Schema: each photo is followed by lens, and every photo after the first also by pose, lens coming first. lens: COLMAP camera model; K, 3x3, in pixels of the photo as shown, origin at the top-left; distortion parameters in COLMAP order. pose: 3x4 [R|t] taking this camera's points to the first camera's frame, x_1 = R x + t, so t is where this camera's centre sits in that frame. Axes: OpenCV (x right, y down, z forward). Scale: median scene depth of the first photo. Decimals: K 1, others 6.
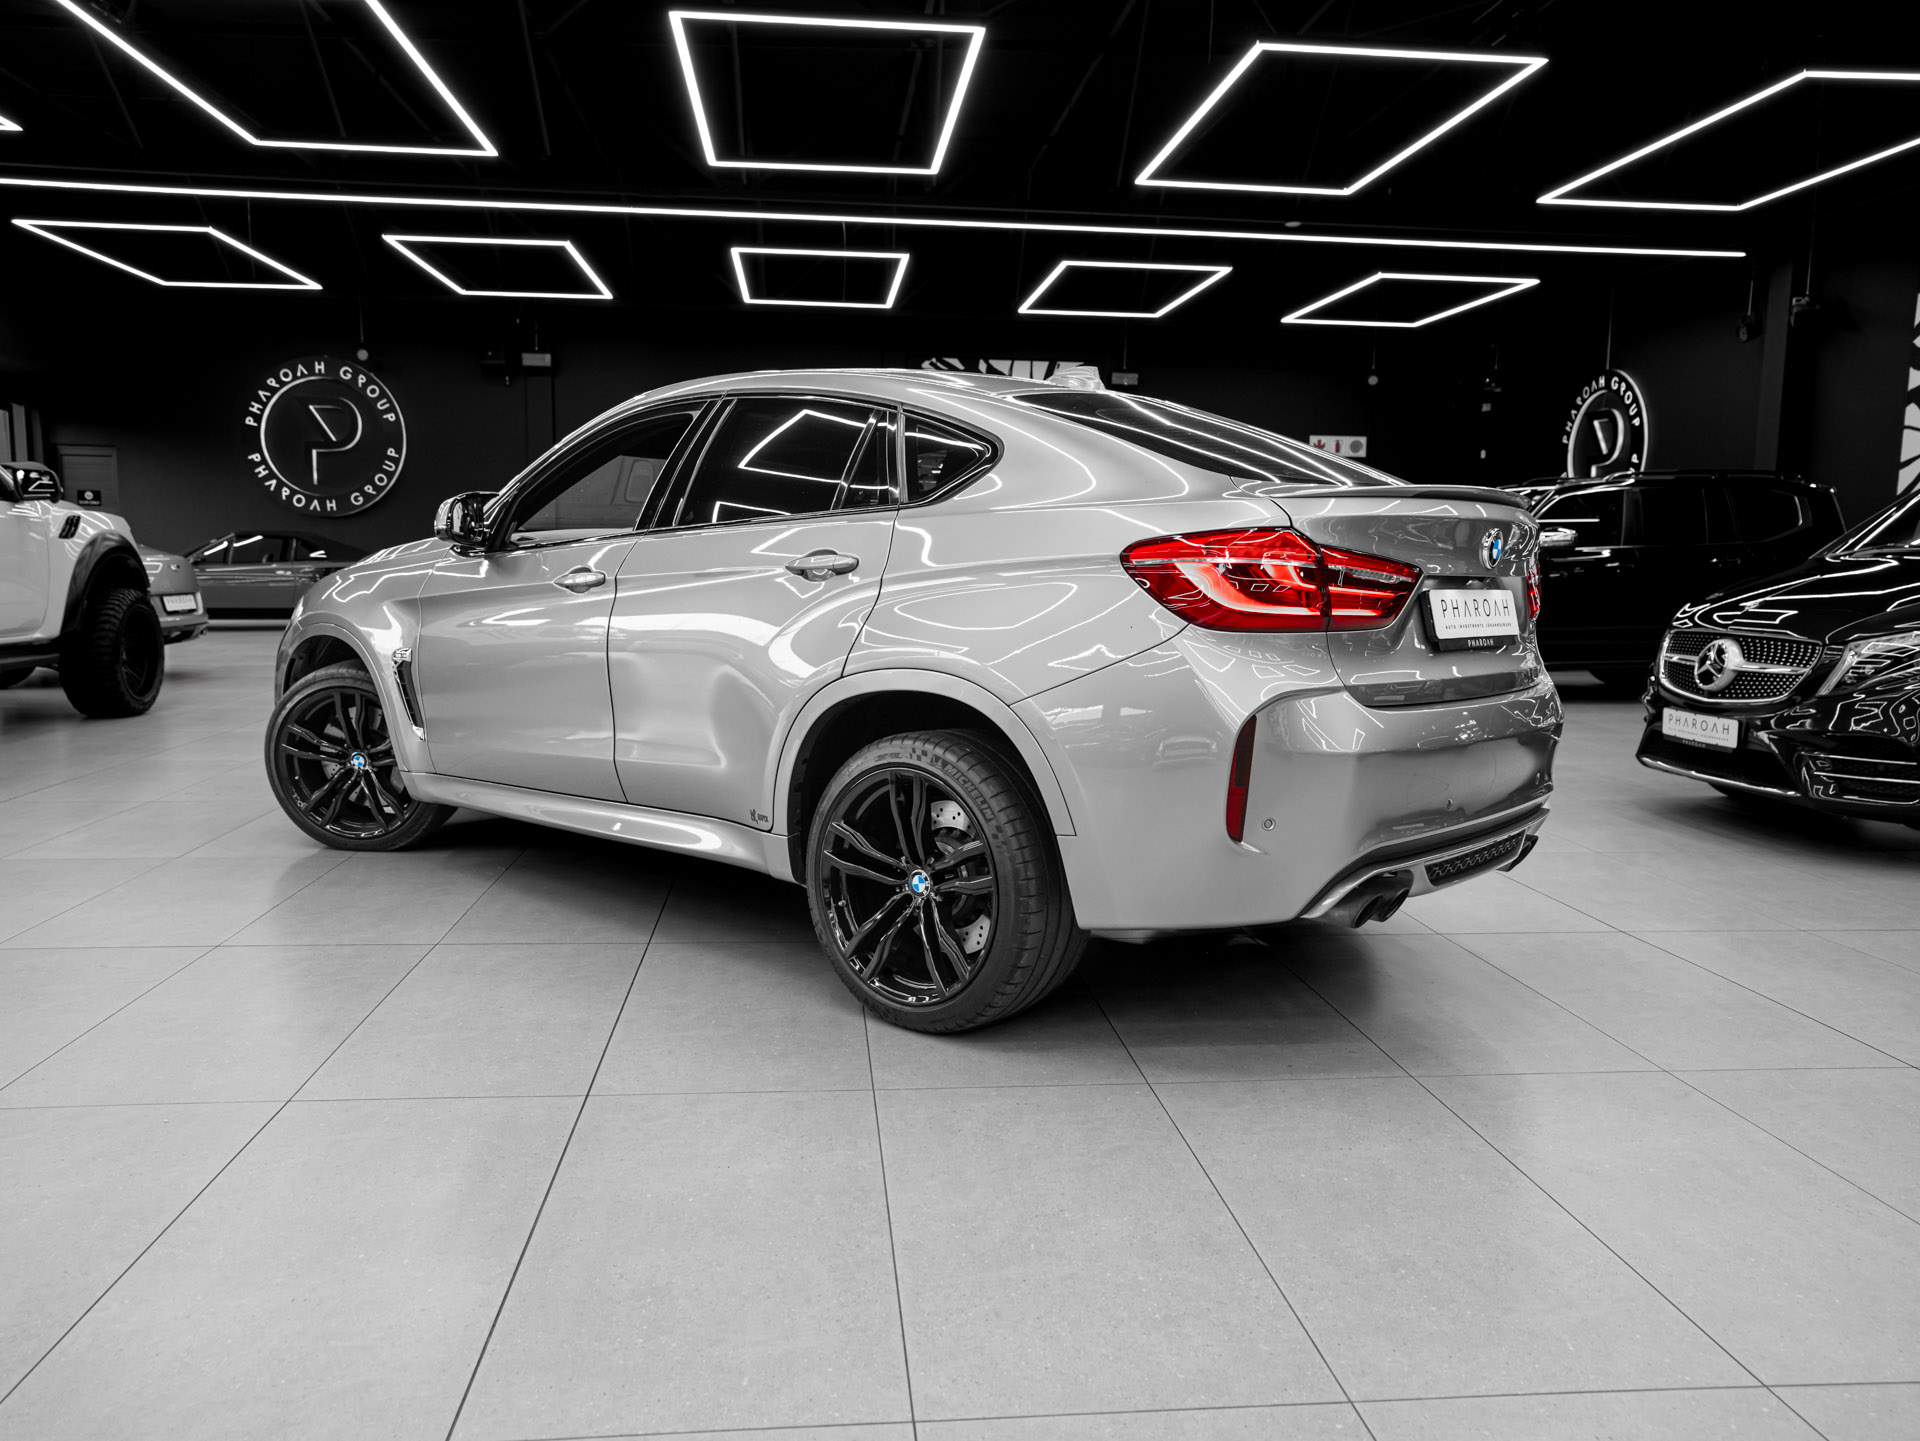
lens RADIAL K [[1449.1, 0, 962.6], [0, 1449.1, 719.8], [0, 0, 1]] dist [-0.026663, 0.067557]
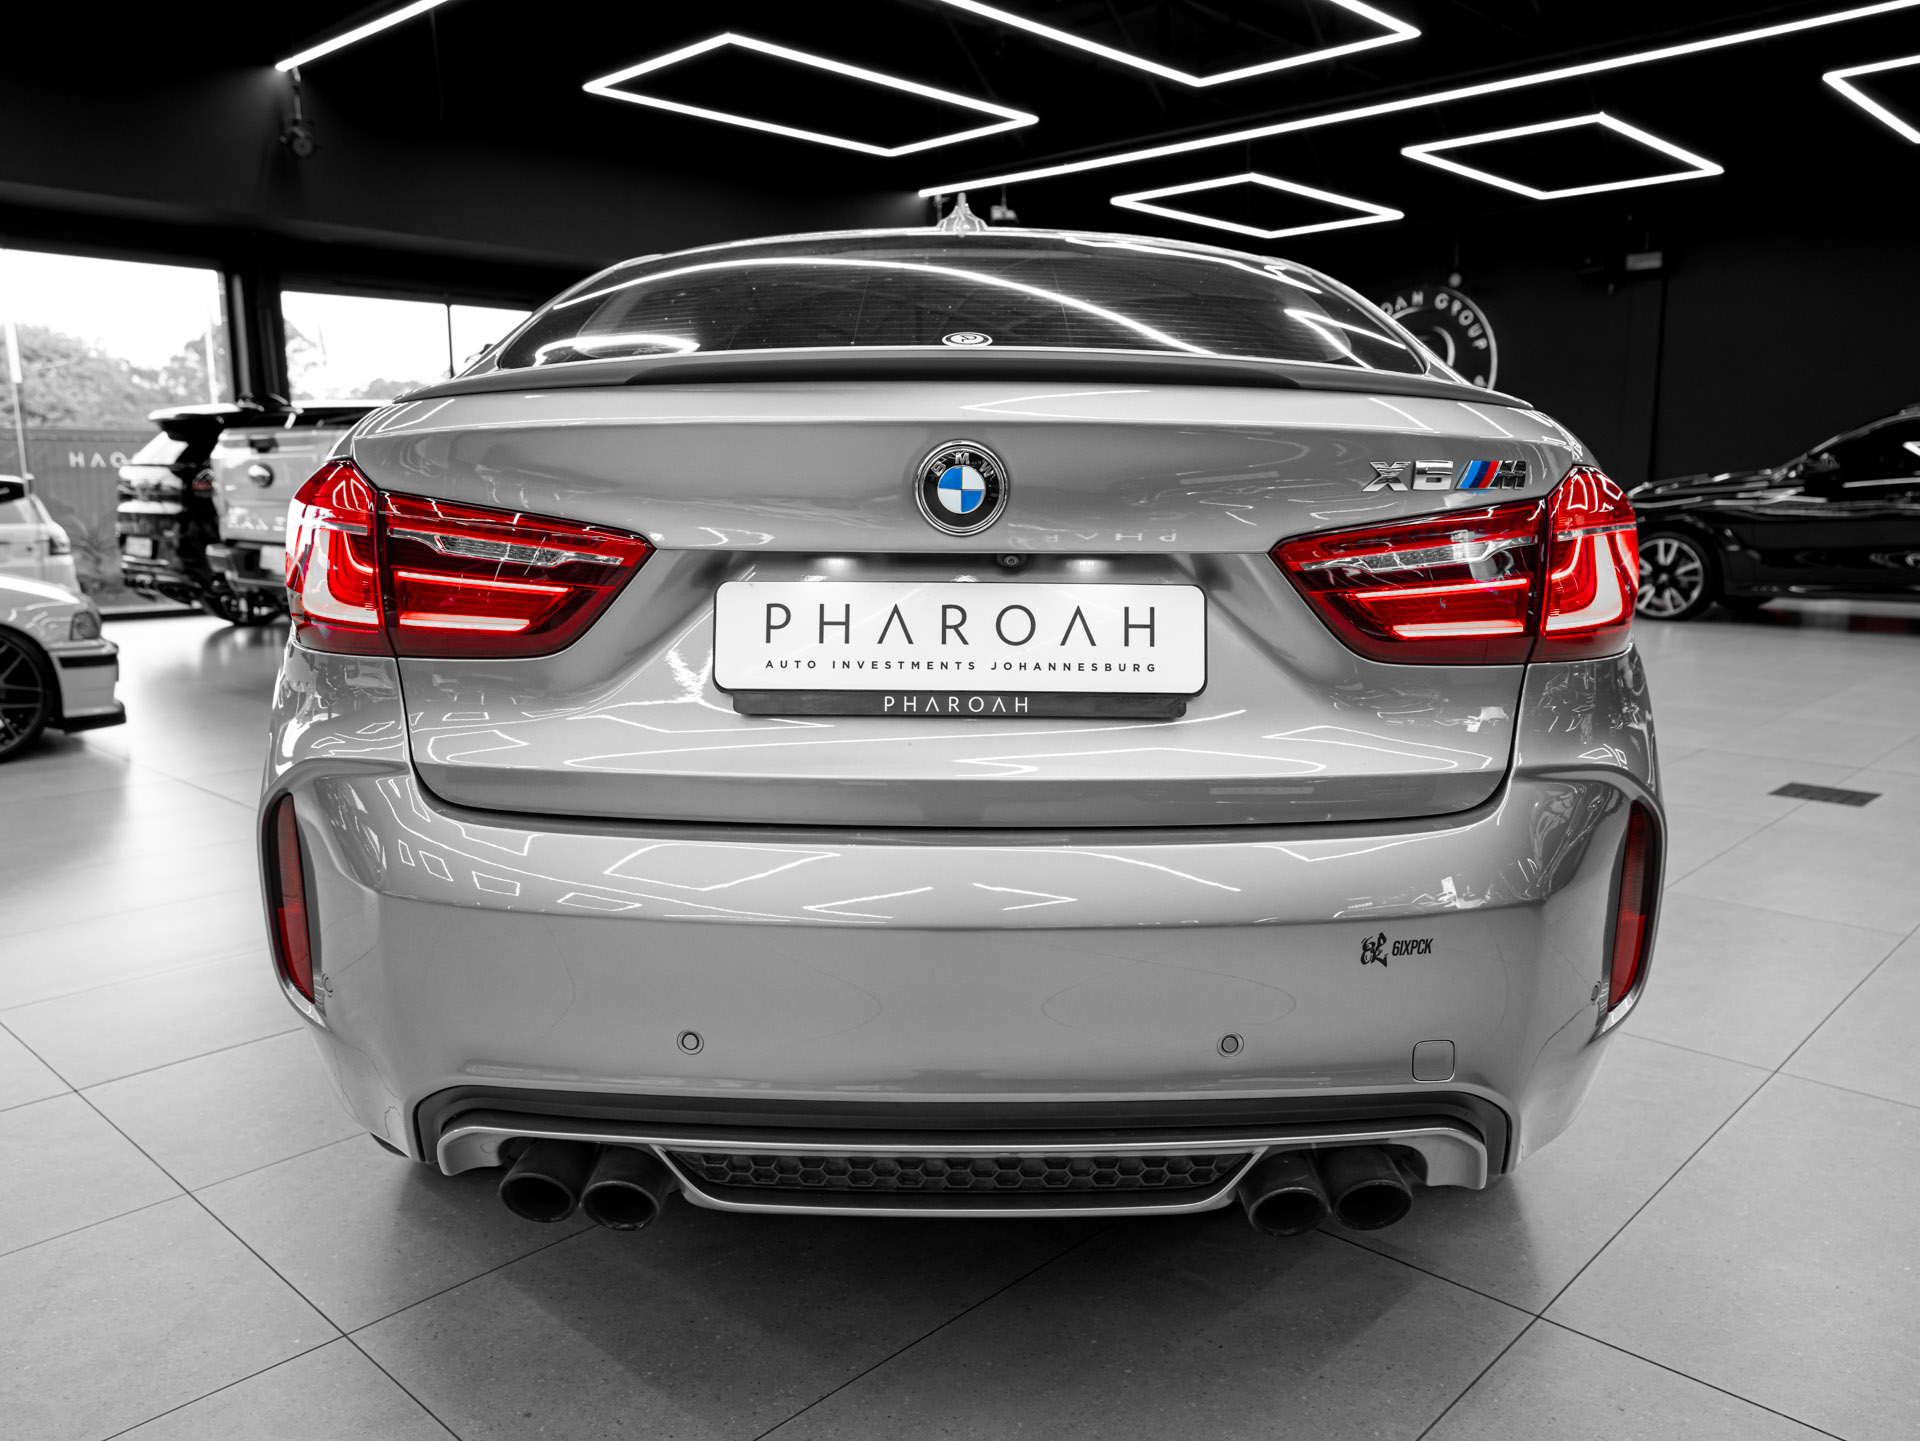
lens RADIAL K [[1449.1, 0, 959.8], [0, 1449.1, 728.1], [0, 0, 1]] dist [-0.026663, 0.067557]
pose [[0.648065, 0.112939, -0.753165, 0.491791], [-0.074575, 0.993601, 0.084825, -0.059479], [0.757925, 0.001195, 0.652340, 0.508762]]
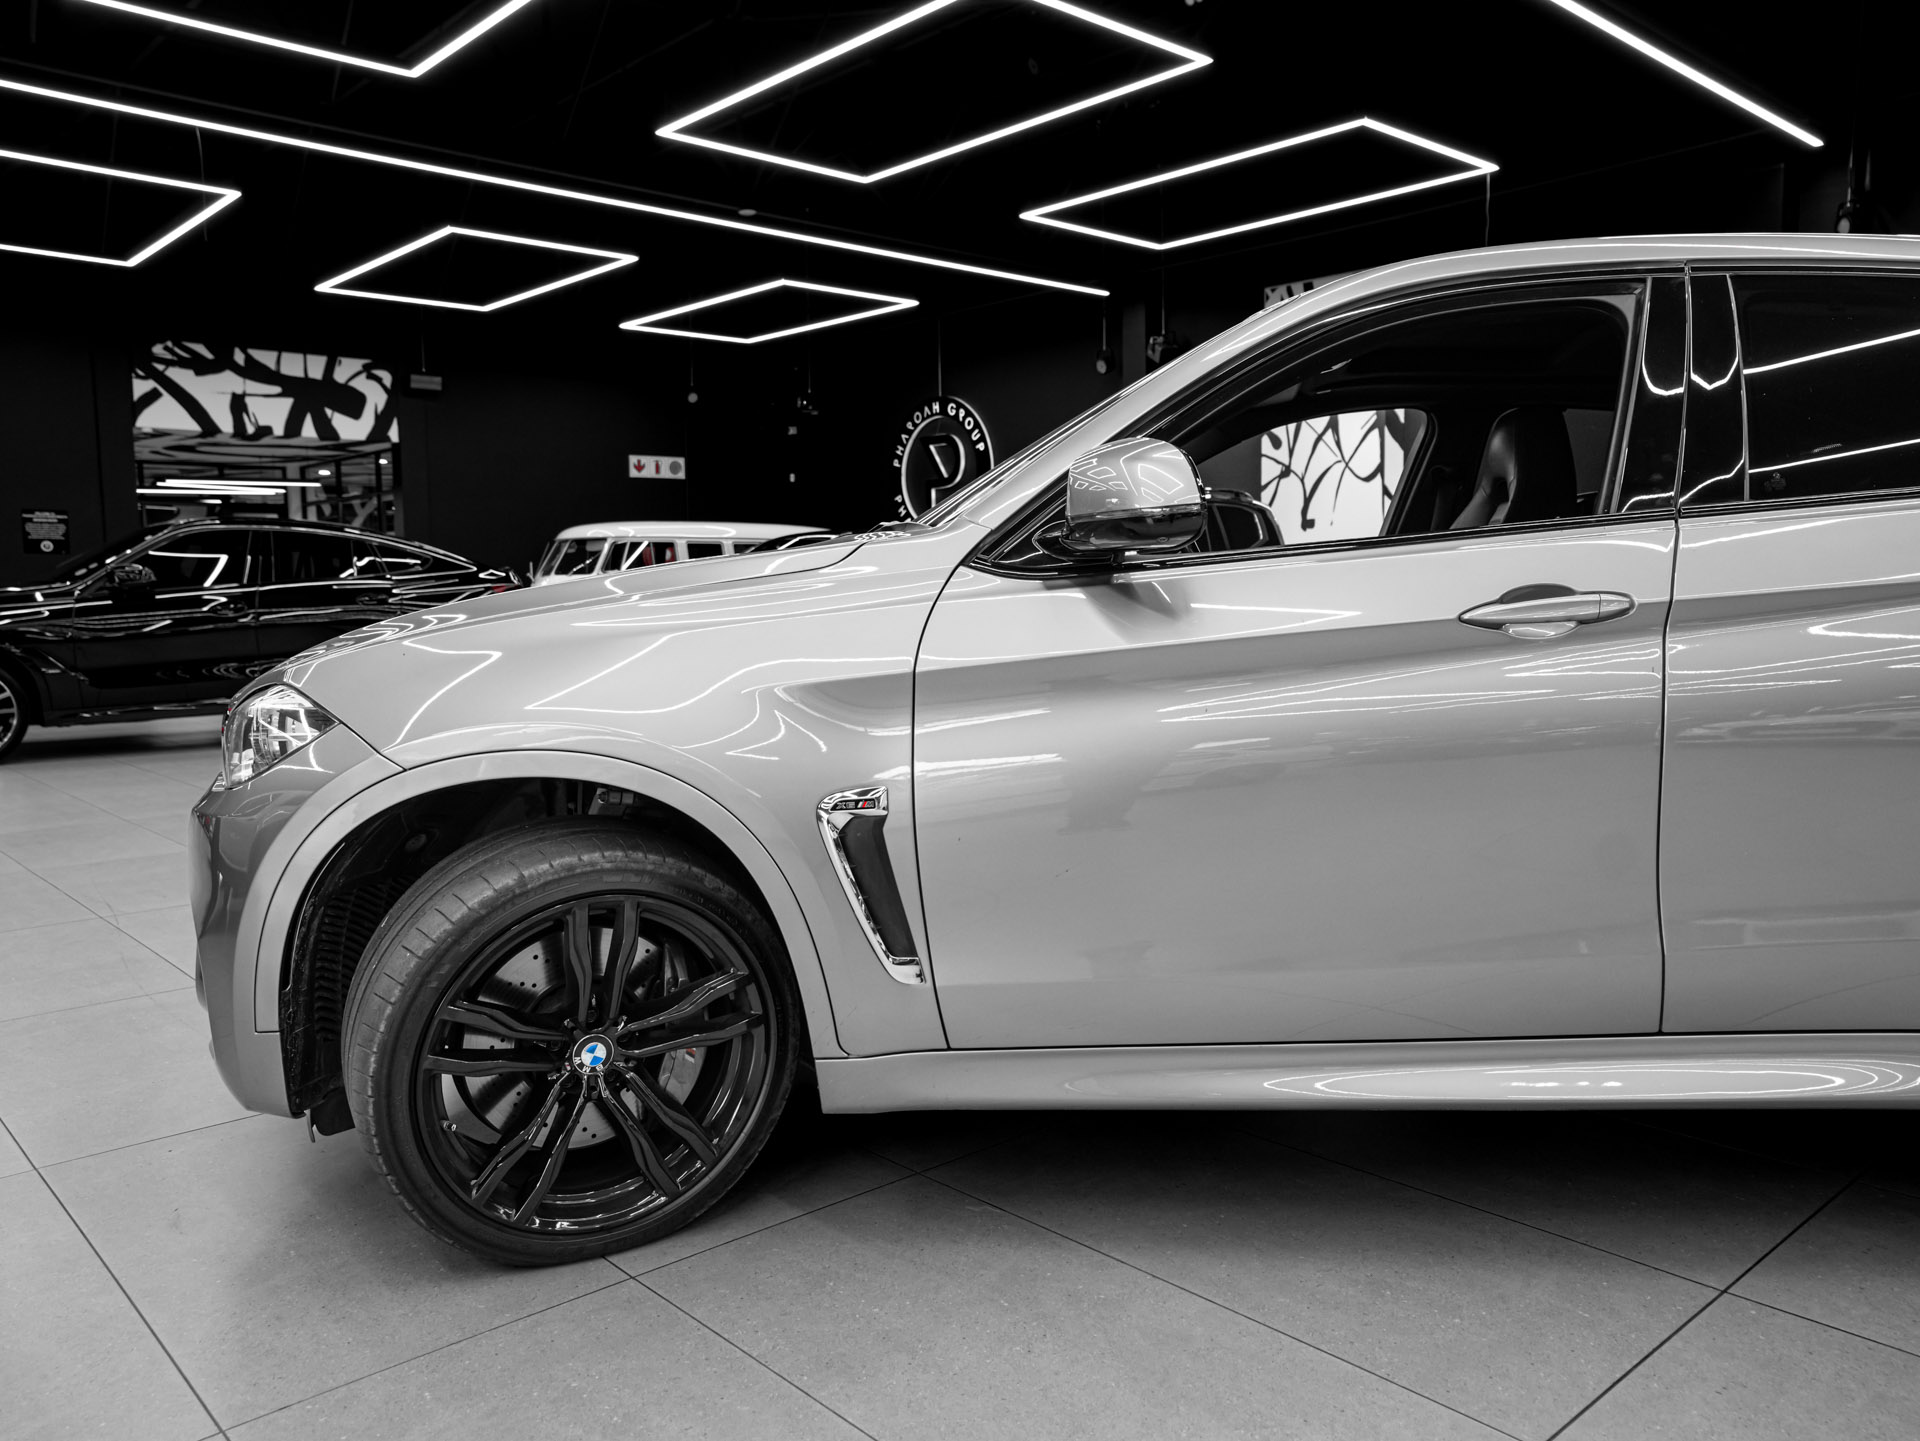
lens RADIAL K [[1449.1, 0, 960.0], [0, 1449.1, 717.6], [0, 0, 1]] dist [-0.026663, 0.067557]
pose [[0.804705, -0.082283, 0.587946, -0.632890], [0.096798, 0.995281, 0.006805, -0.072473], [-0.585731, 0.051436, 0.808872, 0.624834]]
